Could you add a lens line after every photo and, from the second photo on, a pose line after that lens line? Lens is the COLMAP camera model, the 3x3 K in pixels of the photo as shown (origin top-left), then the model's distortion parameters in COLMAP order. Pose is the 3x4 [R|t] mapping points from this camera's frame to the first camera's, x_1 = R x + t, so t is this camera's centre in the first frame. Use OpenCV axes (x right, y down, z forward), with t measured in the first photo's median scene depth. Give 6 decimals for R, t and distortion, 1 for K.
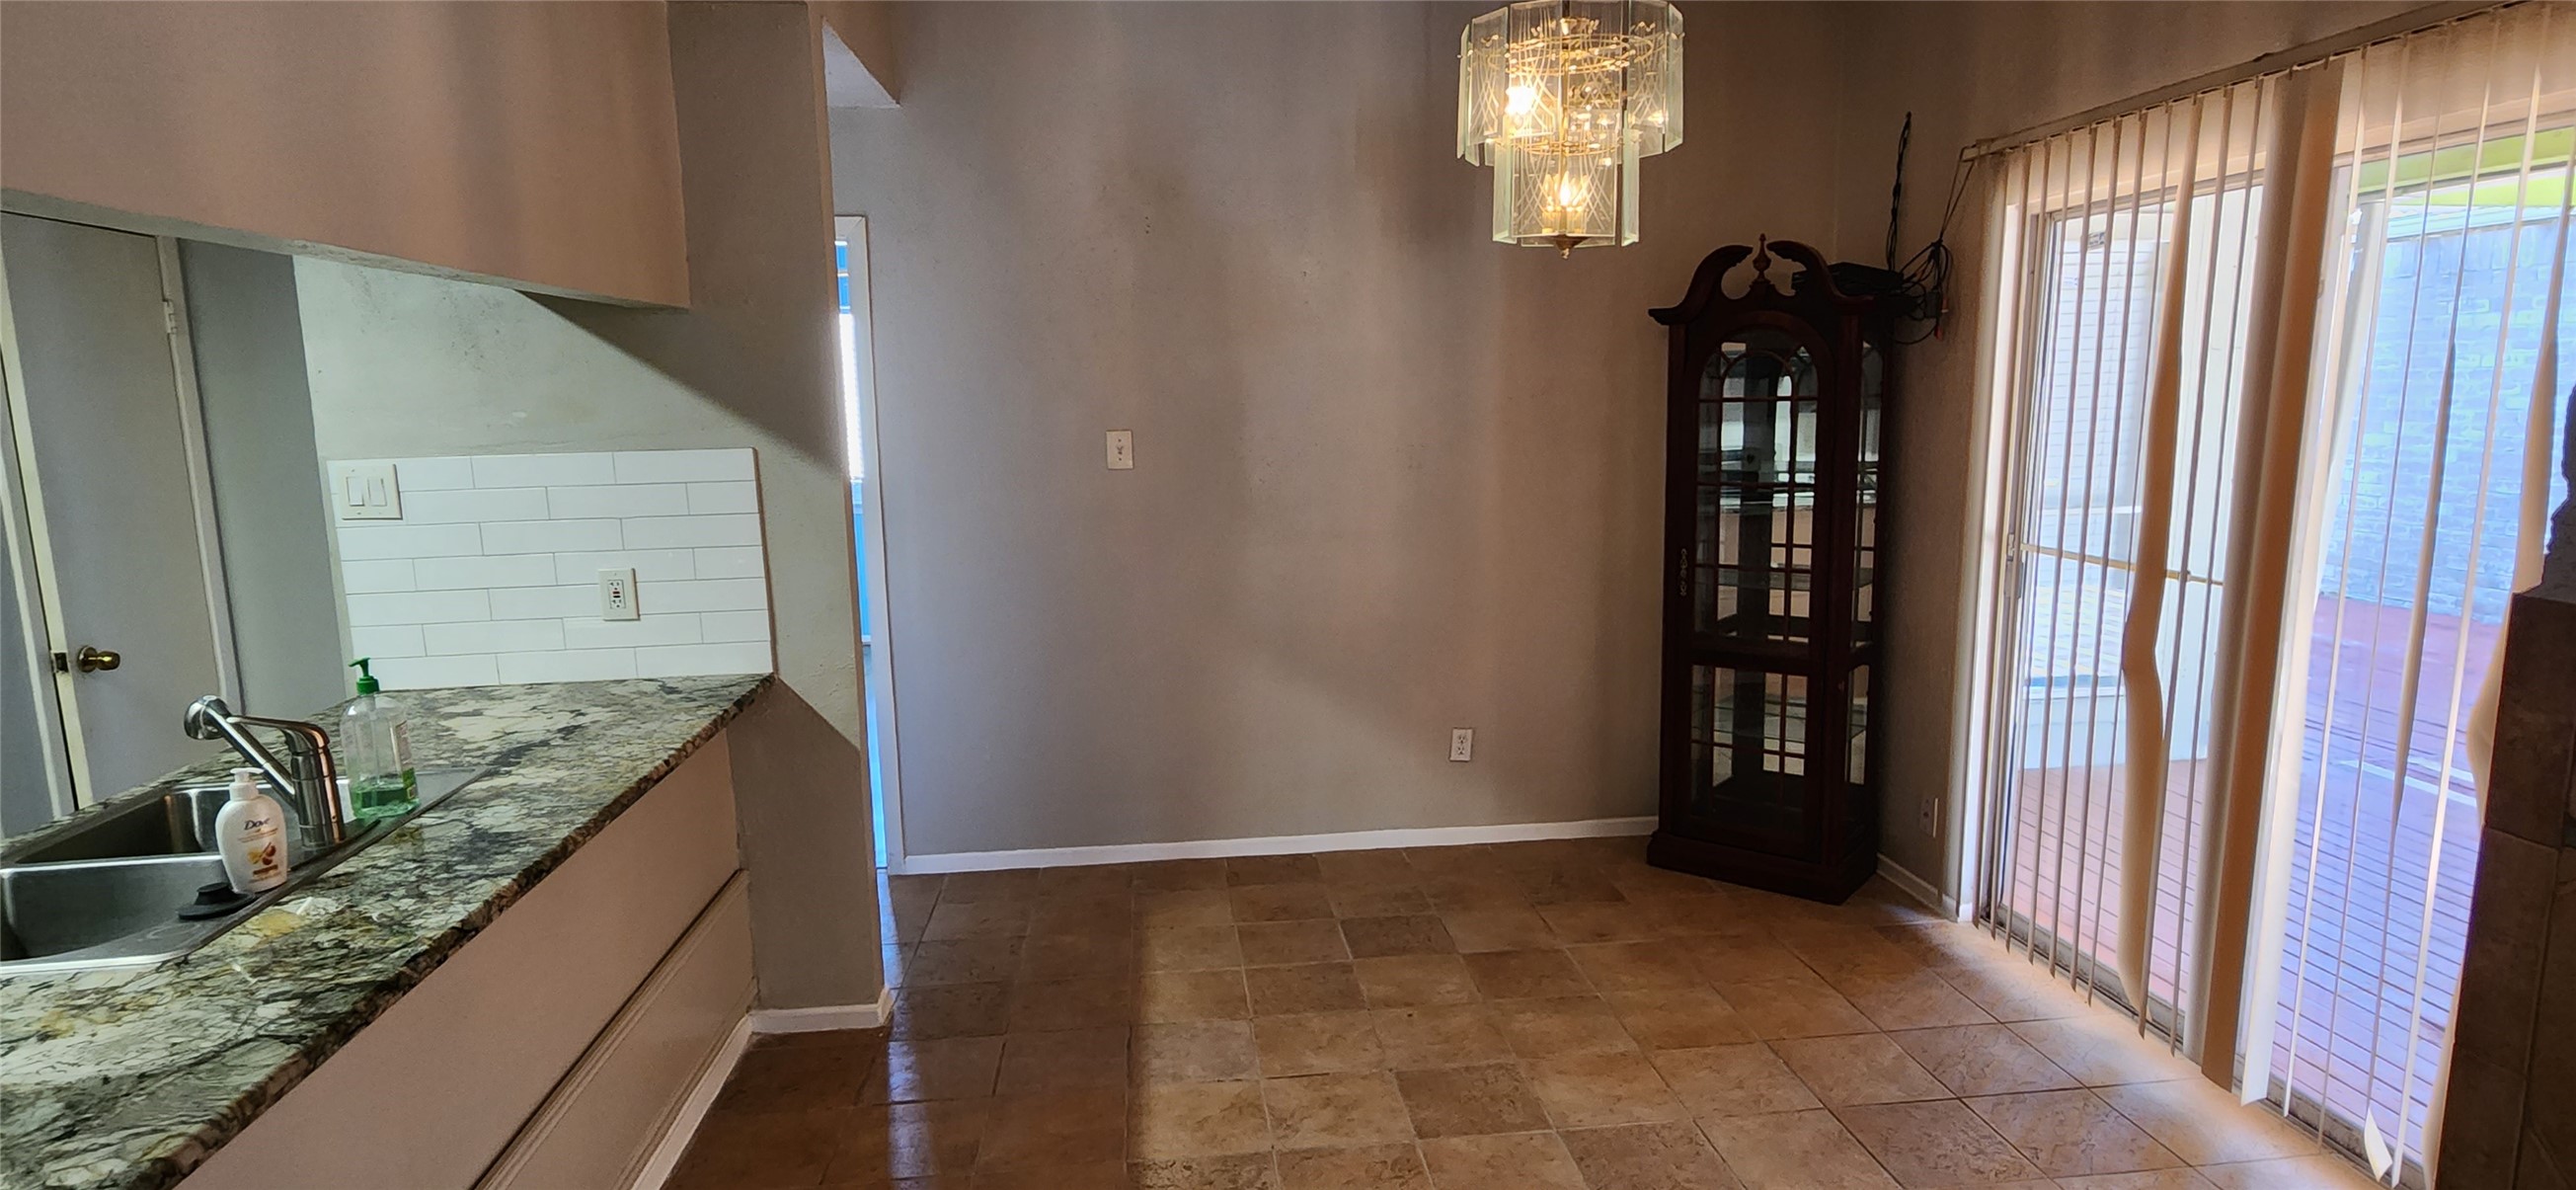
lens RADIAL K [[1327.6, 0, 1307.0], [0, 1327.6, 605.6], [0, 0, 1]] dist [0.005440, -0.002869]
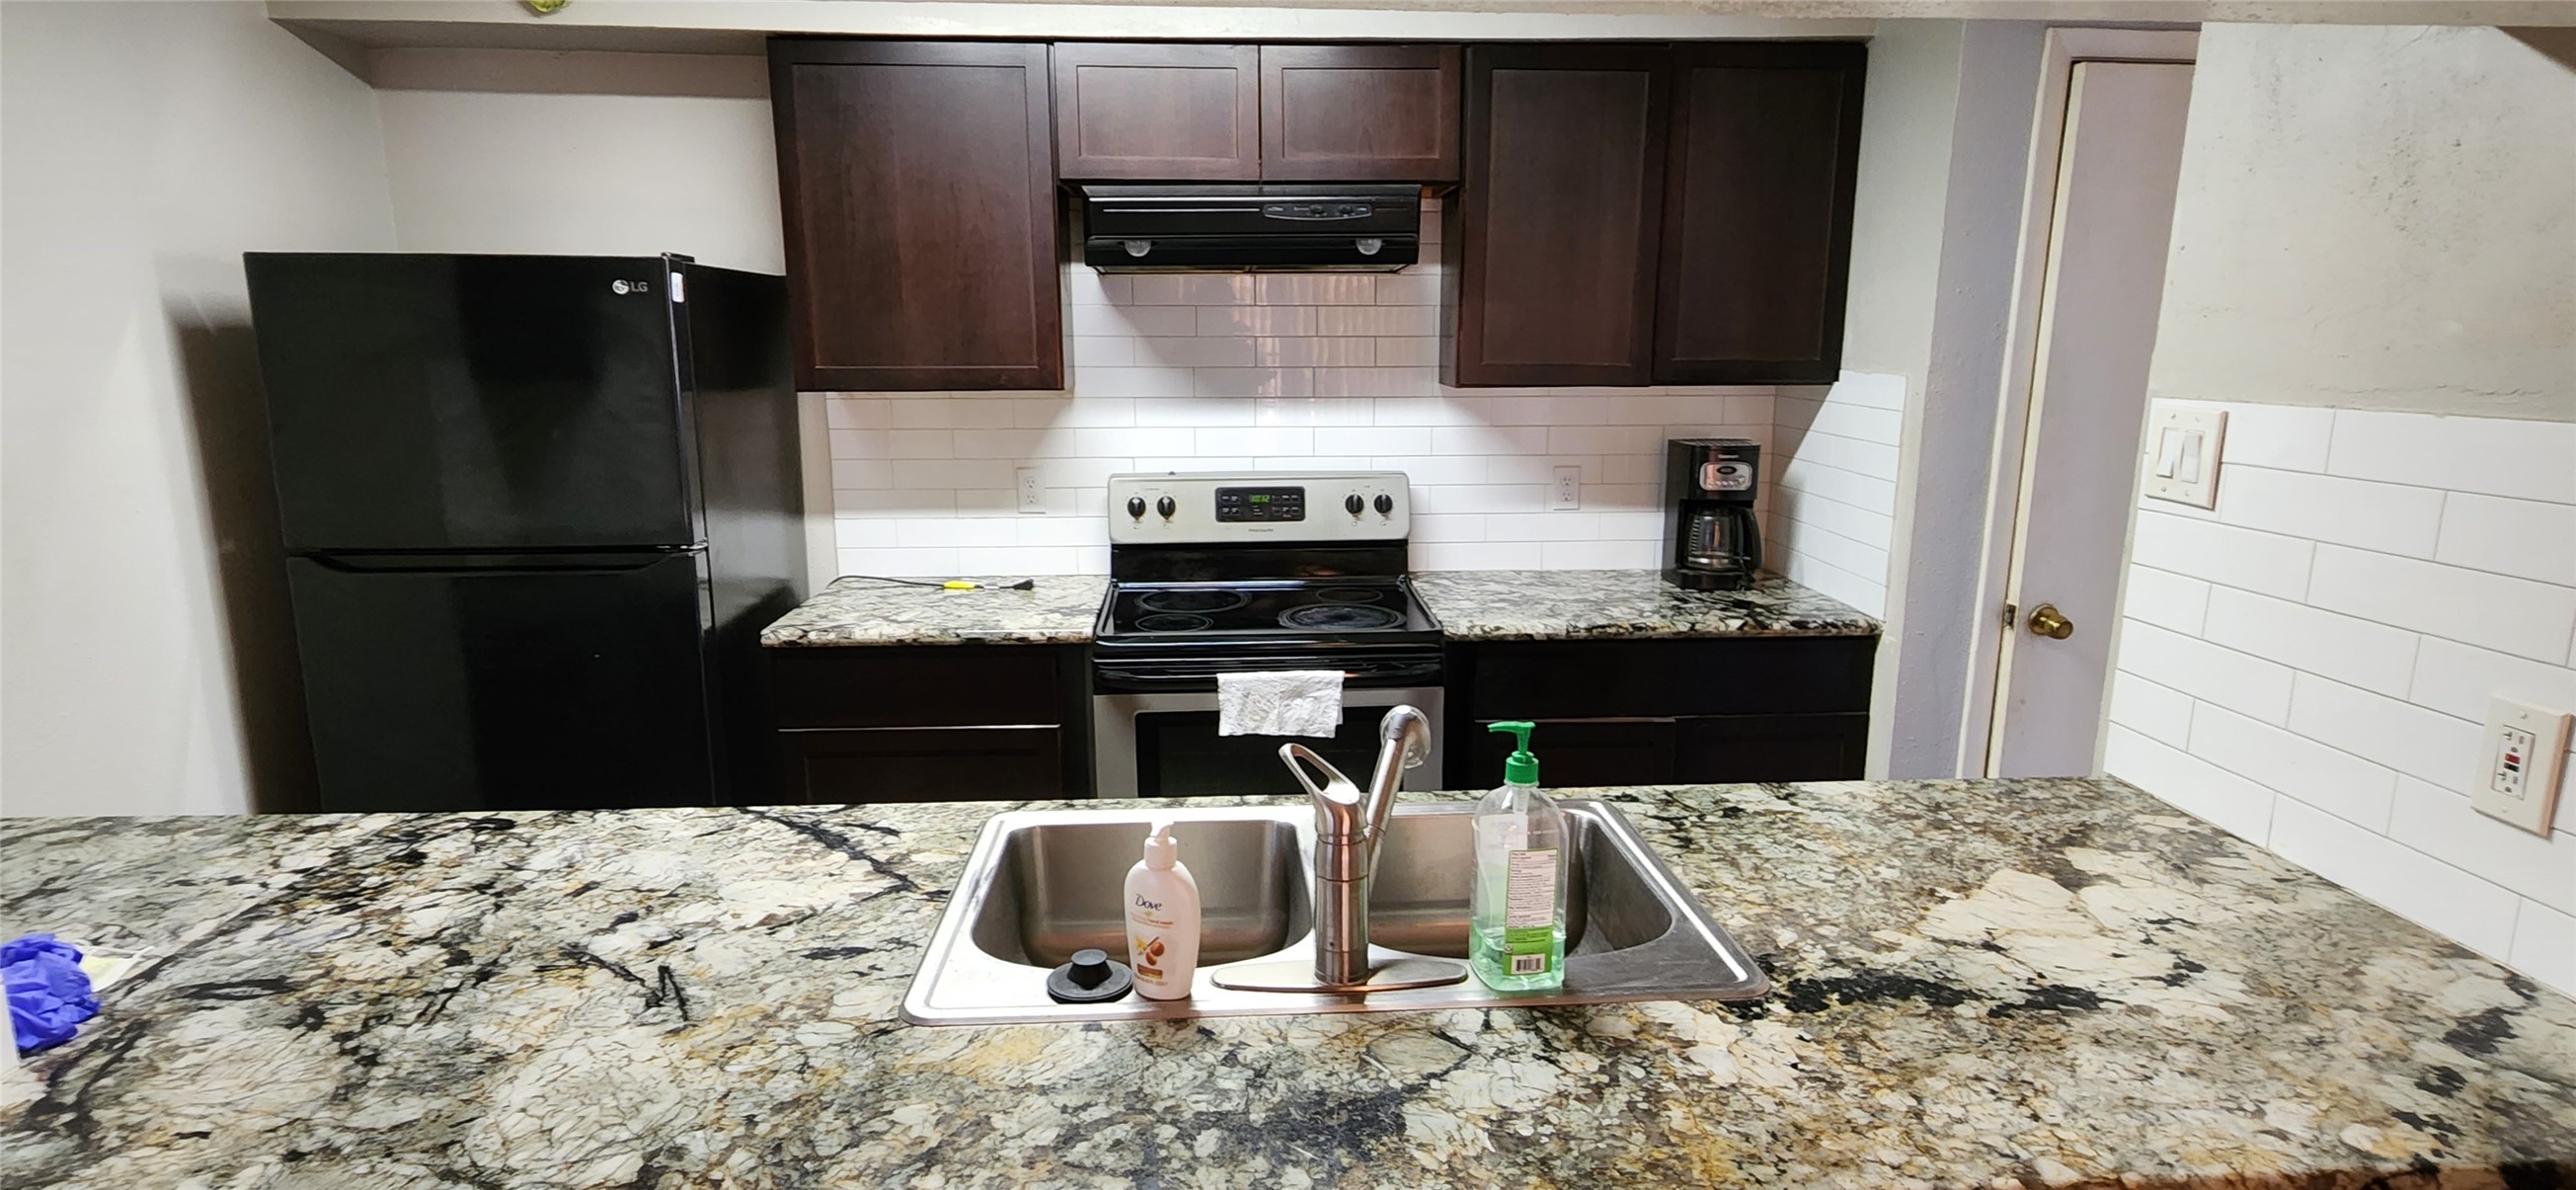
lens RADIAL K [[1327.6, 0, 1278.9], [0, 1327.6, 607.3], [0, 0, 1]] dist [0.005440, -0.002869]
pose [[-0.067911, 0.222330, -0.972603, -0.079923], [-0.162776, 0.959323, 0.230660, -0.074843], [0.984323, 0.173980, -0.028959, 0.523420]]
